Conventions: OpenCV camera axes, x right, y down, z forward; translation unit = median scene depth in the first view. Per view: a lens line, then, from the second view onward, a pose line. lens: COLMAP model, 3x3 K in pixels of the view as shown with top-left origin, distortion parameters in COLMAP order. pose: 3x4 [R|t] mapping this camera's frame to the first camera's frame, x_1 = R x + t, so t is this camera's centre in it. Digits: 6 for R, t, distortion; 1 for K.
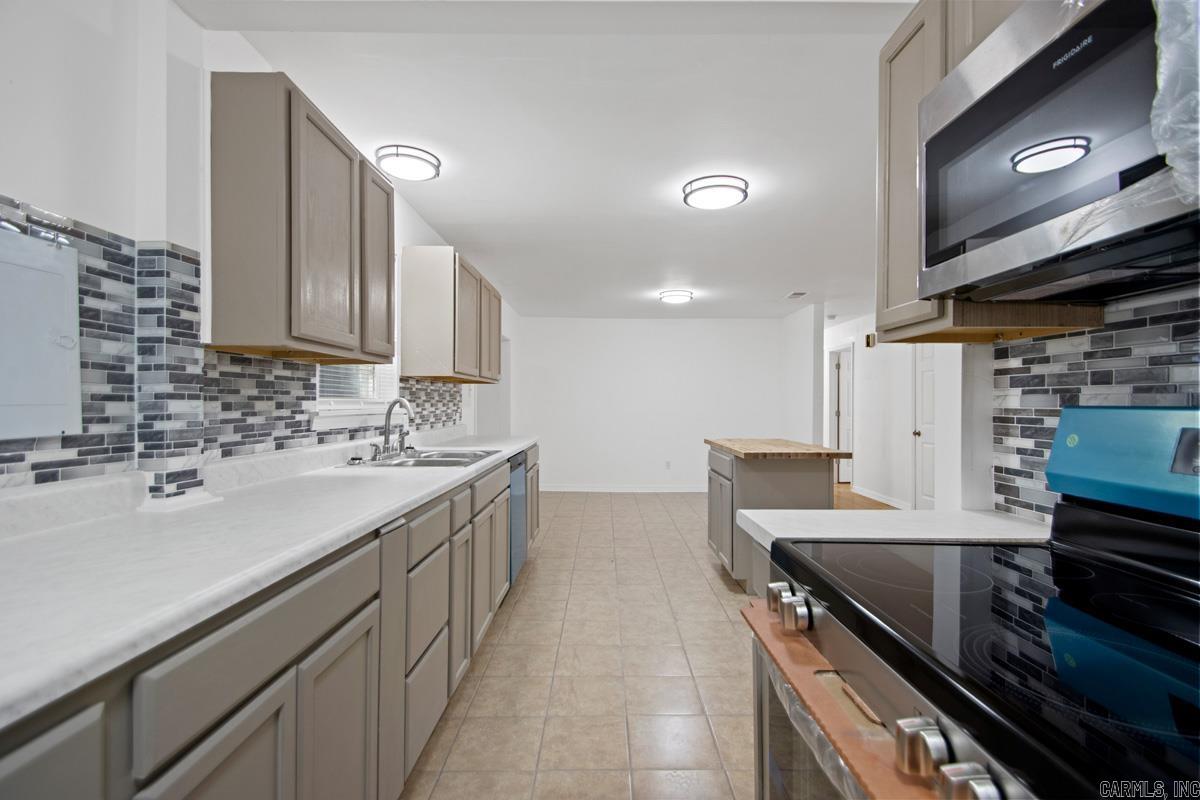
lens RADIAL K [[554.5, 0, 608.9], [0, 554.5, 403.8], [0, 0, 1]] dist [0.023442, -0.011139]
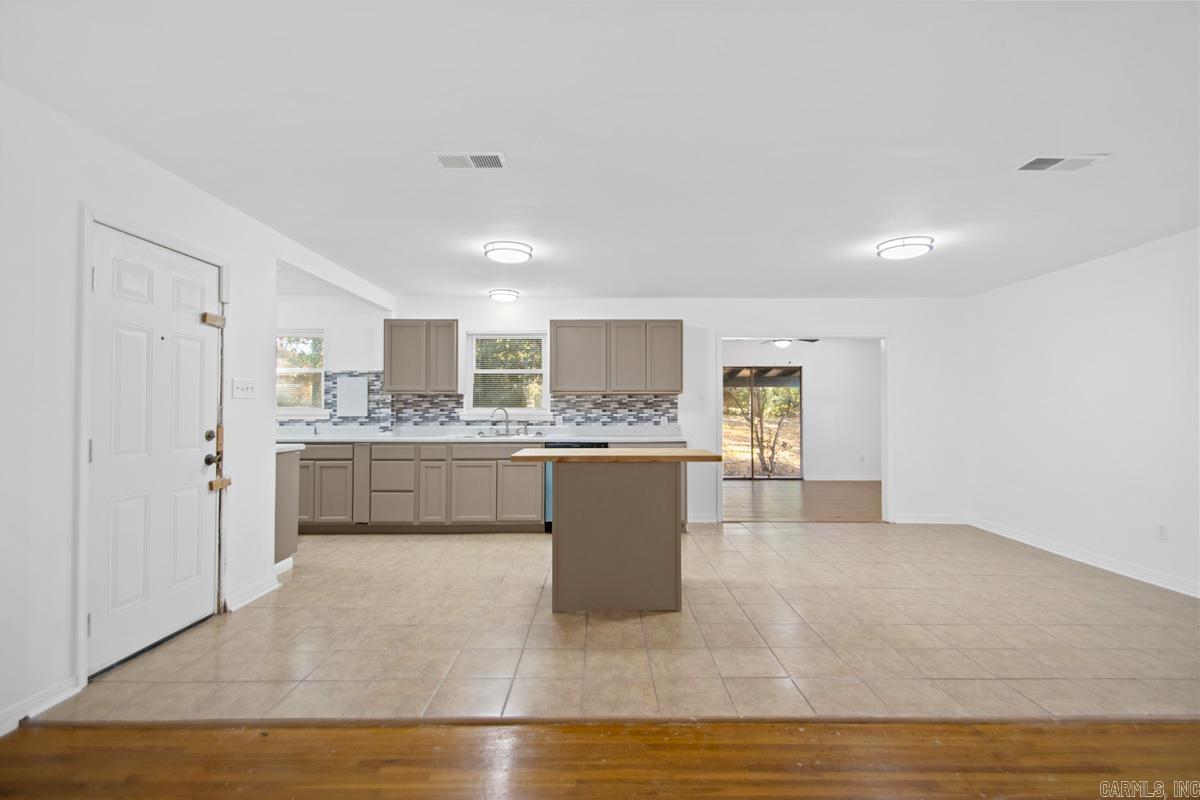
lens RADIAL K [[554.5, 0, 609.0], [0, 554.5, 400.0], [0, 0, 1]] dist [0.023442, -0.011139]
pose [[0.006993, -0.018515, -0.999804, 2.357852], [-0.000120, 0.999829, -0.018517, 0.003133], [0.999976, 0.000249, 0.006990, 1.889712]]
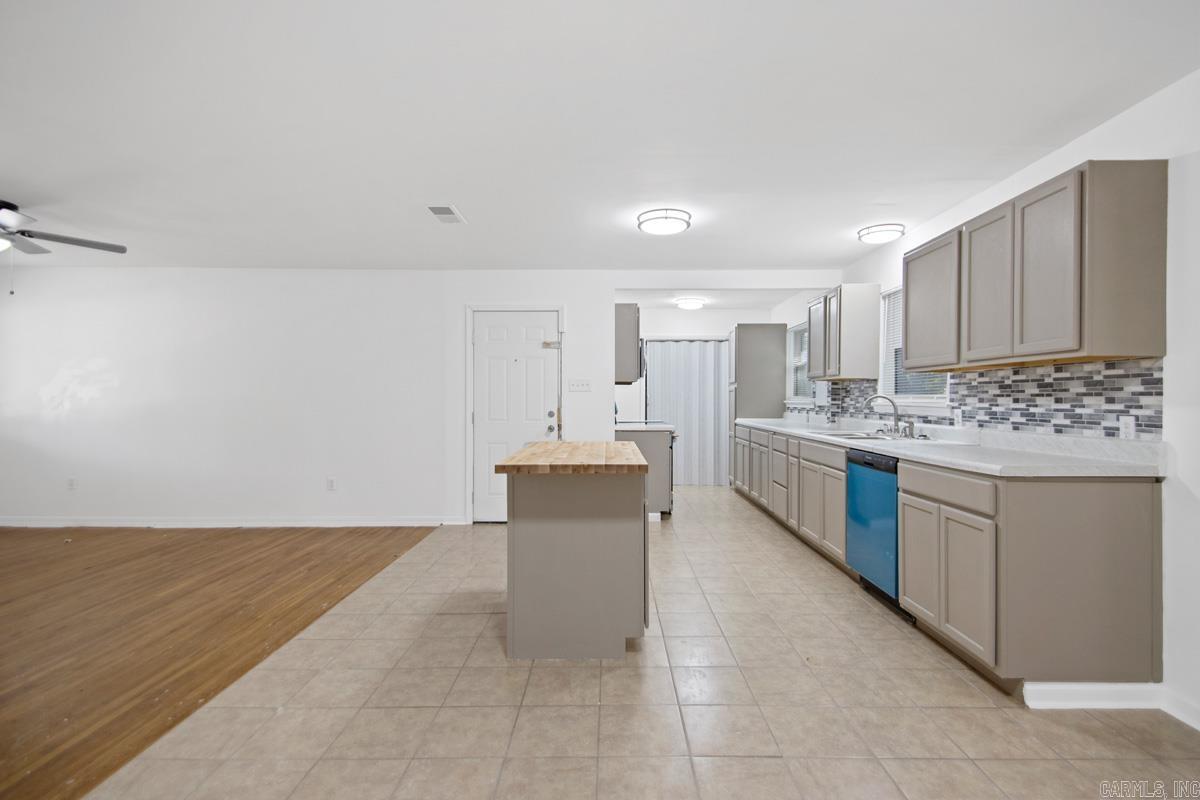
lens RADIAL K [[554.5, 0, 608.6], [0, 554.5, 397.5], [0, 0, 1]] dist [0.023442, -0.011139]
pose [[-0.999917, -0.000213, 0.012876, 0.449499], [-0.000227, 0.999999, -0.001139, -0.000813], [-0.012876, -0.001142, -0.999916, 3.384882]]
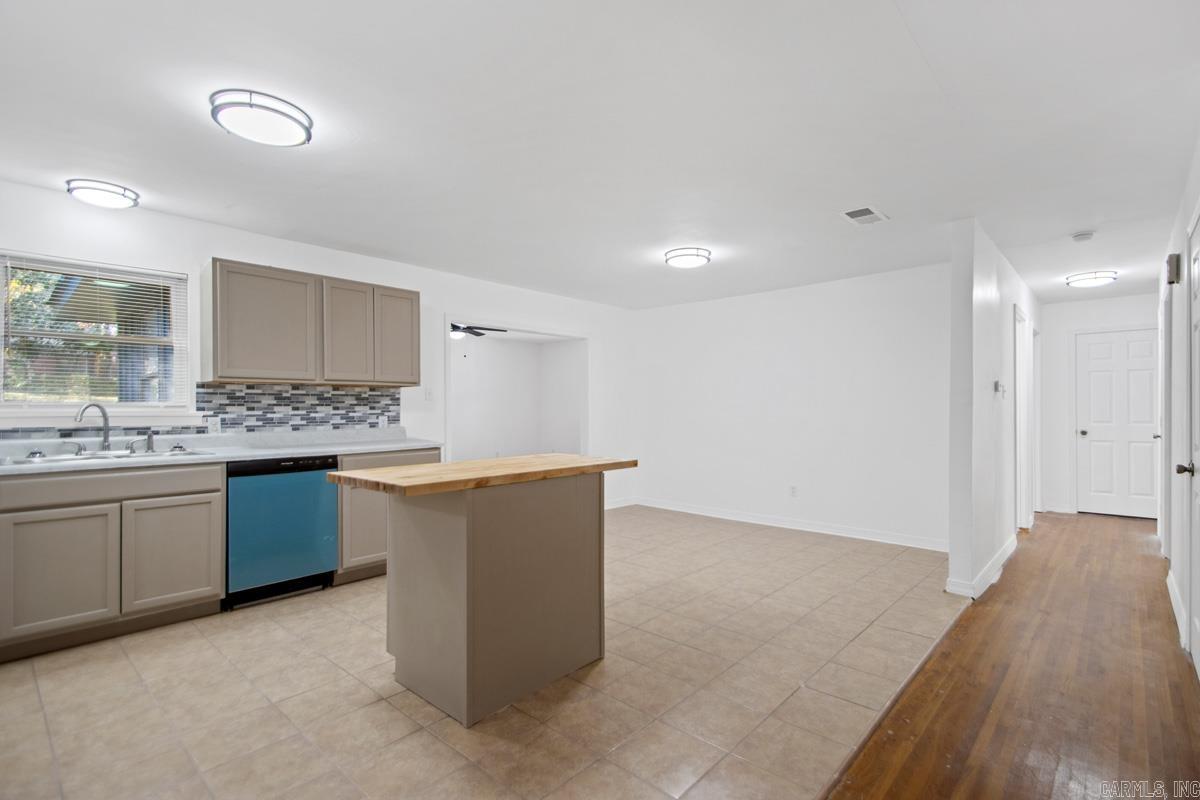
lens RADIAL K [[554.5, 0, 619.4], [0, 554.5, 411.8], [0, 0, 1]] dist [0.023442, -0.011139]
pose [[0.748521, 0.002047, -0.663108, 1.599520], [0.003110, 0.999973, 0.006597, 0.006721], [0.663104, -0.007001, 0.748494, 1.152740]]
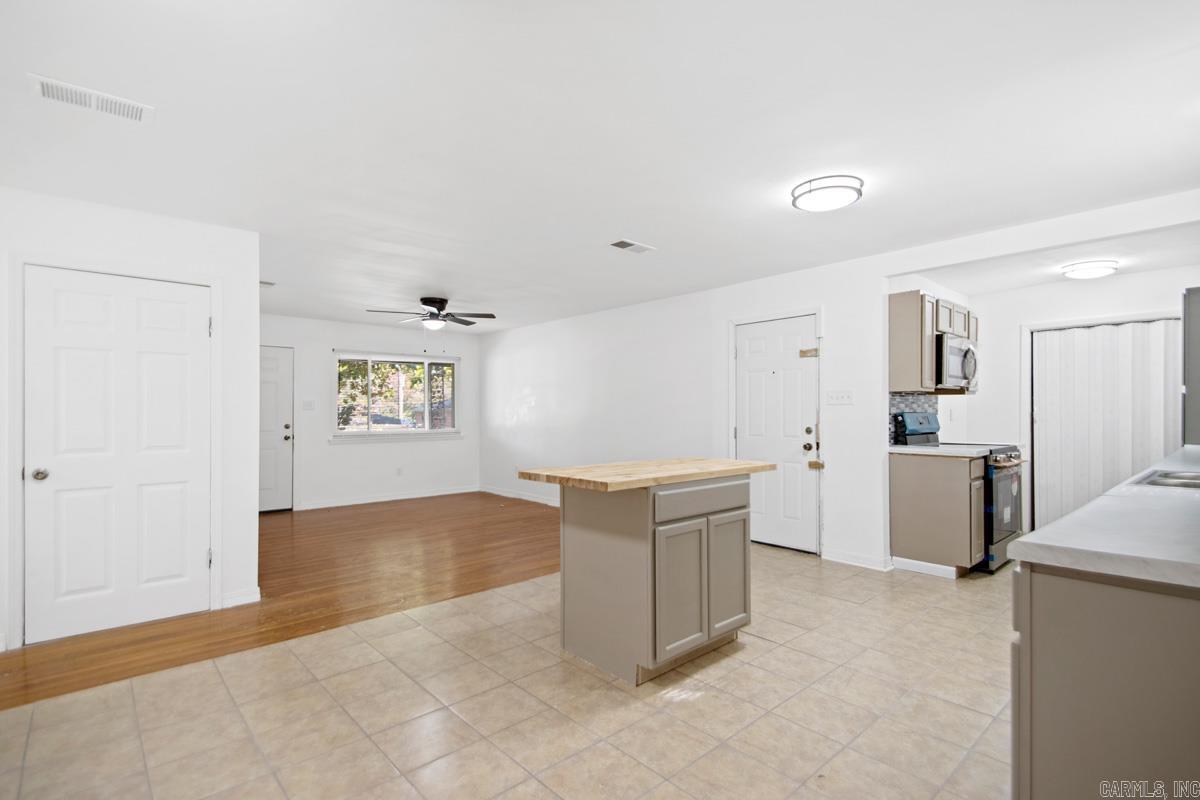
lens RADIAL K [[554.5, 0, 603.7], [0, 554.5, 414.6], [0, 0, 1]] dist [0.023442, -0.011139]
pose [[-0.658231, 0.001507, 0.752815, -0.440923], [0.003057, 0.999995, 0.000671, 0.002835], [-0.752810, 0.002743, -0.658232, 2.962429]]
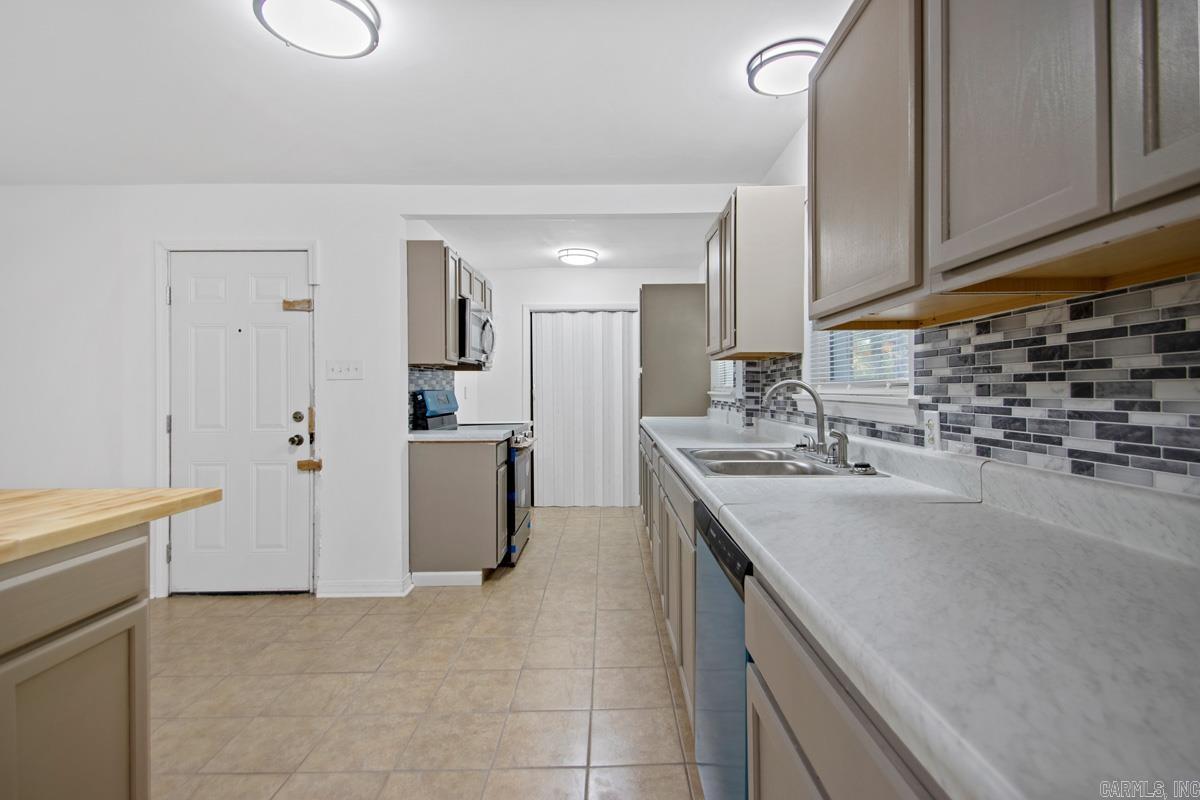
lens RADIAL K [[554.5, 0, 618.1], [0, 554.5, 386.3], [0, 0, 1]] dist [0.023442, -0.011139]
pose [[-0.999936, 0.007659, -0.008299, -0.169689], [0.007701, 0.999958, -0.005019, 0.000563], [0.008261, -0.005083, -0.999953, 2.411456]]
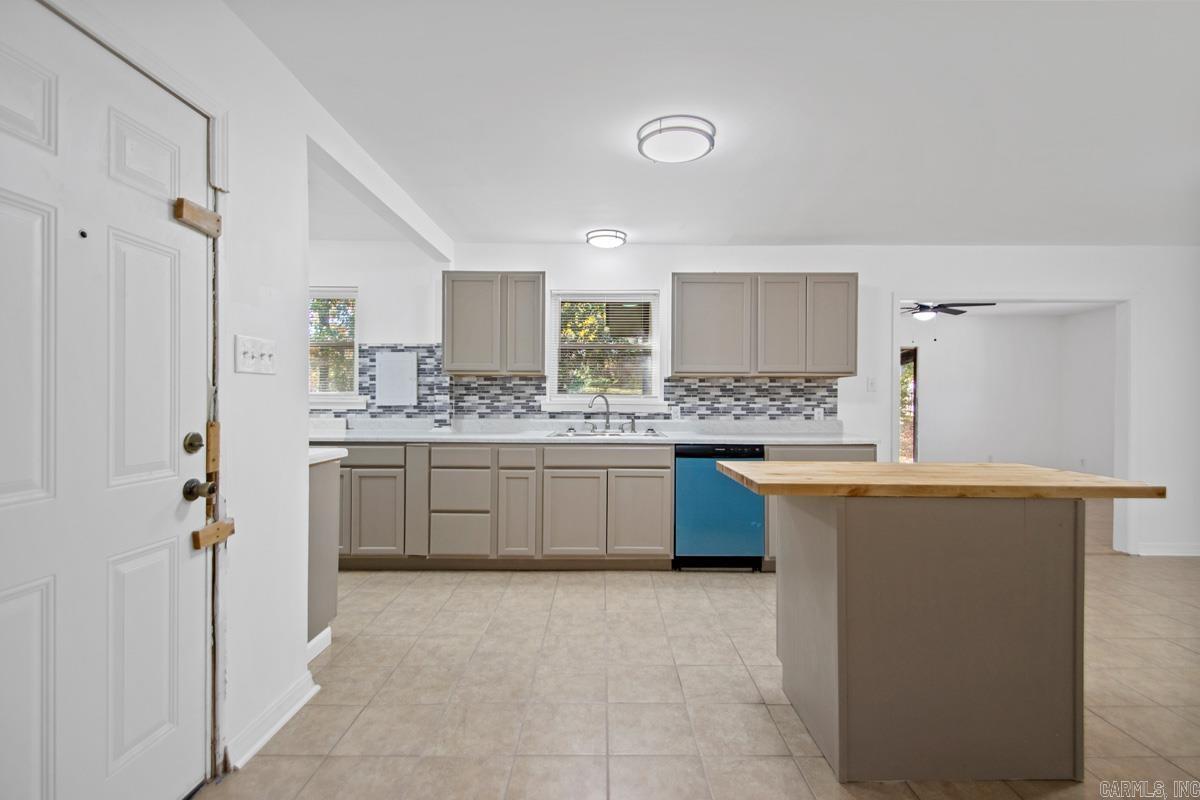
lens RADIAL K [[554.5, 0, 602.8], [0, 554.5, 400.7], [0, 0, 1]] dist [0.023442, -0.011139]
pose [[-0.004034, 0.002453, -0.999989, 1.571435], [-0.005573, 0.999981, 0.002475, 0.007140], [0.999976, 0.005583, -0.004020, 1.366984]]
